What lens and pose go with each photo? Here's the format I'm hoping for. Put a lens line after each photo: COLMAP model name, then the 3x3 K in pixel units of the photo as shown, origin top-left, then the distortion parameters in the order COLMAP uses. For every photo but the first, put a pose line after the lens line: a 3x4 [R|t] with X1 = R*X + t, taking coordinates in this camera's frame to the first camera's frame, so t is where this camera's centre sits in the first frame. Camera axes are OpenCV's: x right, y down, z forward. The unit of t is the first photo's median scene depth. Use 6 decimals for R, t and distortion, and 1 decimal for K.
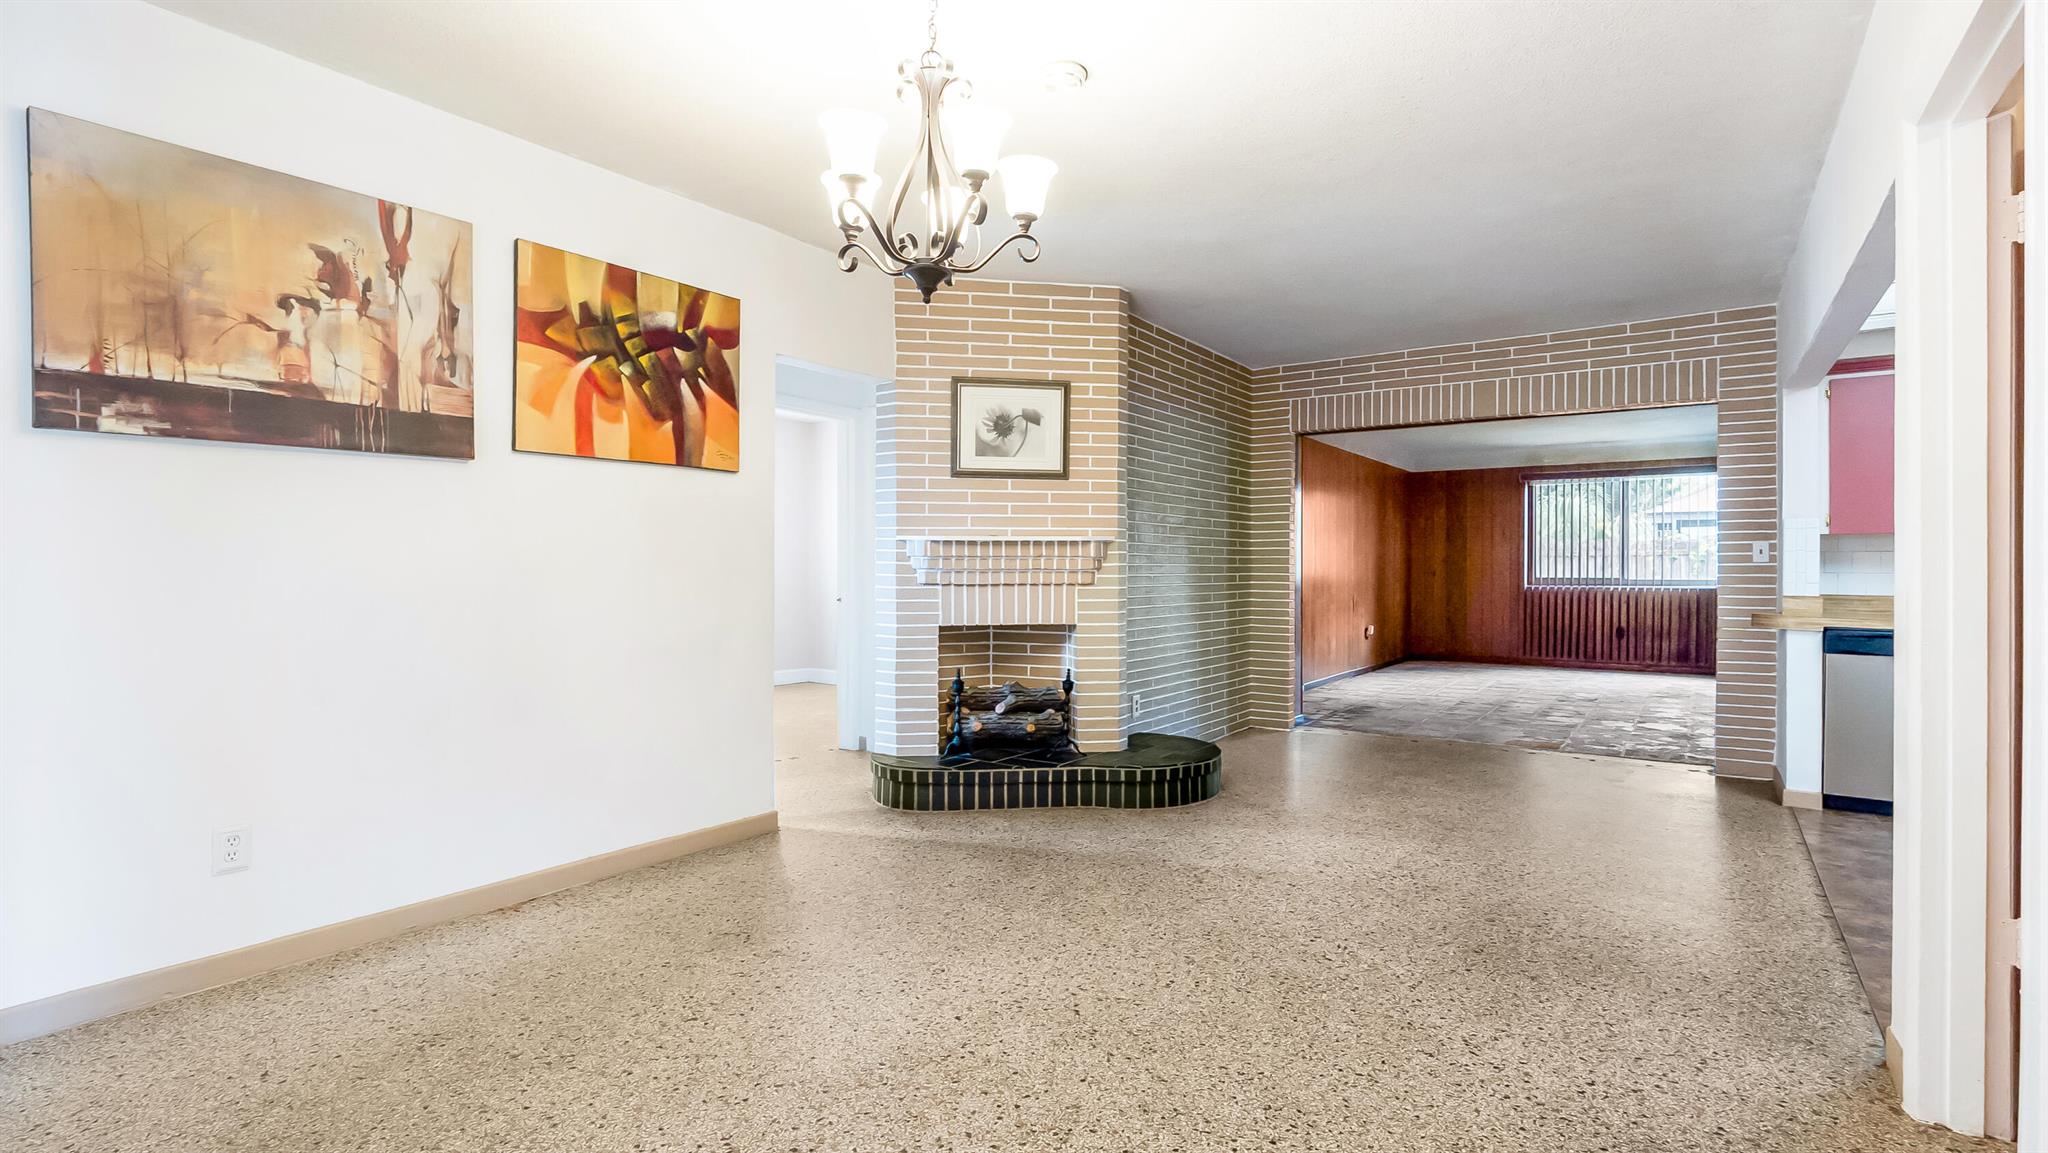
lens RADIAL K [[956.8, 0, 1027.3], [0, 956.8, 572.0], [0, 0, 1]] dist [-0.007989, 0.002127]
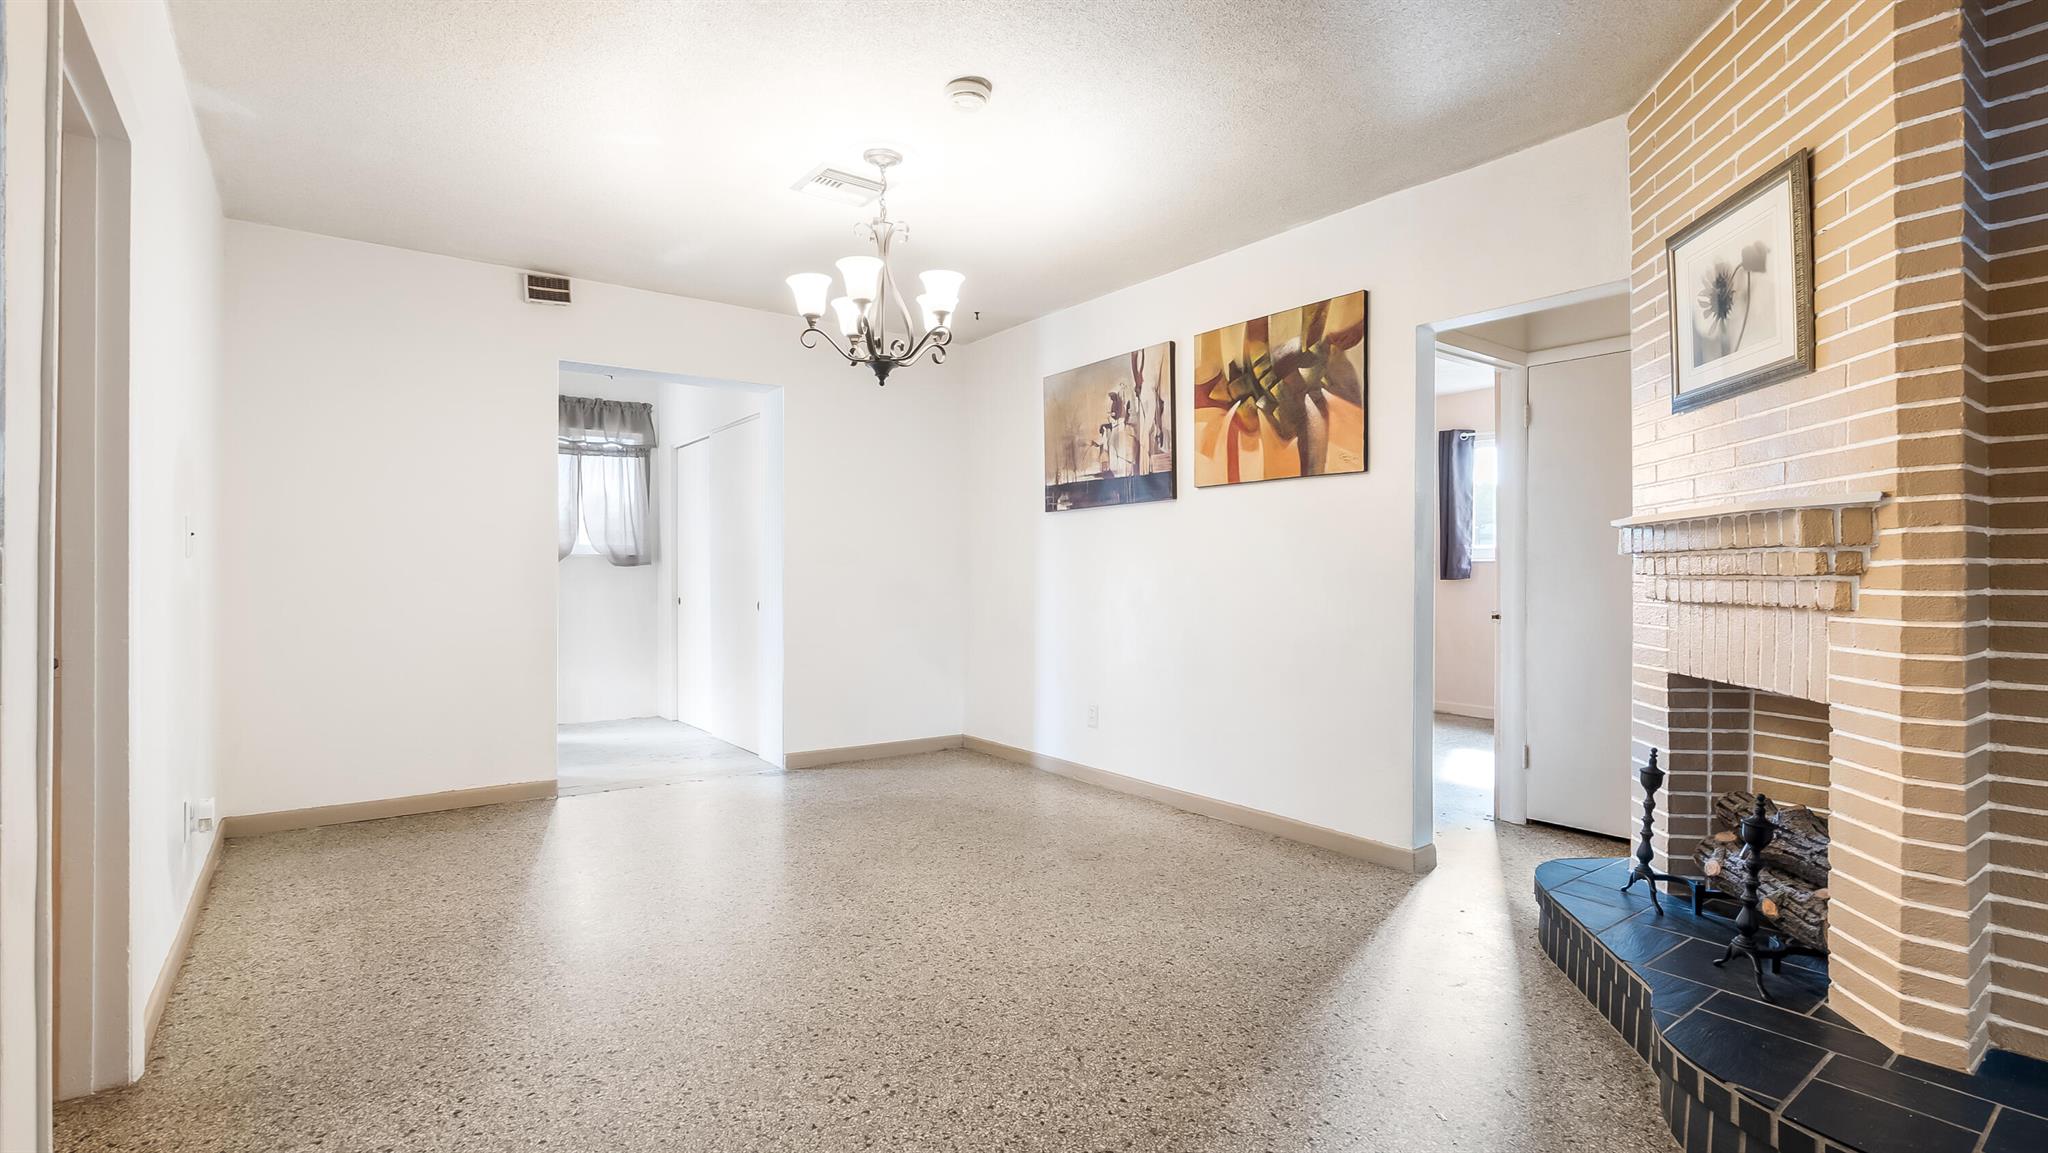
lens RADIAL K [[956.8, 0, 1030.0], [0, 956.8, 575.2], [0, 0, 1]] dist [-0.007989, 0.002127]
pose [[-0.317020, -0.000043, -0.948419, 0.816321], [-0.009219, 0.999953, 0.003037, -0.001278], [0.948374, 0.009706, -0.317006, 1.144787]]
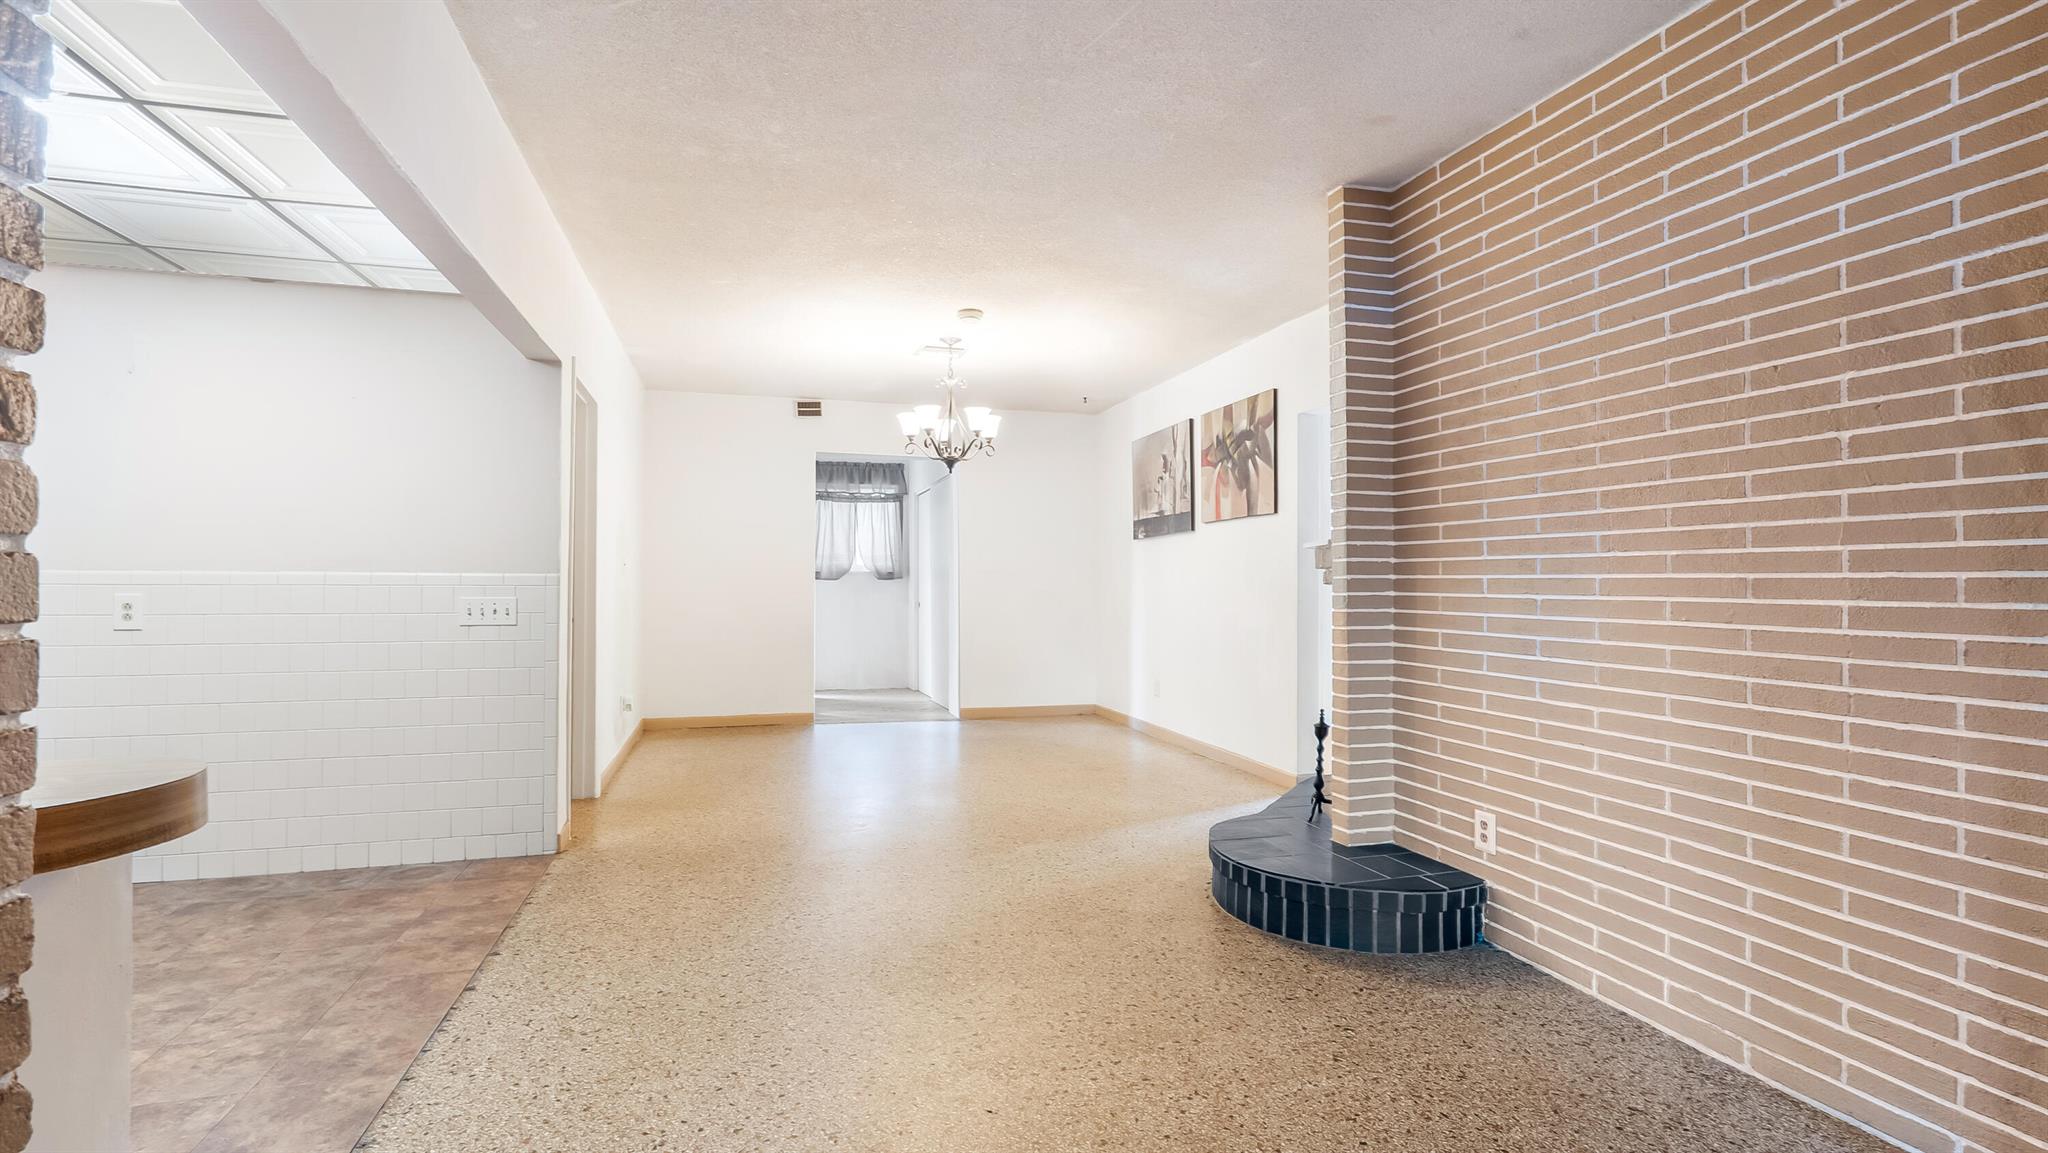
lens RADIAL K [[956.8, 0, 1021.2], [0, 956.8, 573.3], [0, 0, 1]] dist [-0.007989, 0.002127]
pose [[-0.628508, -0.012169, -0.777708, 1.151520], [-0.008174, 0.999926, -0.009041, -0.003542], [0.777761, 0.000675, -0.628560, 1.832573]]
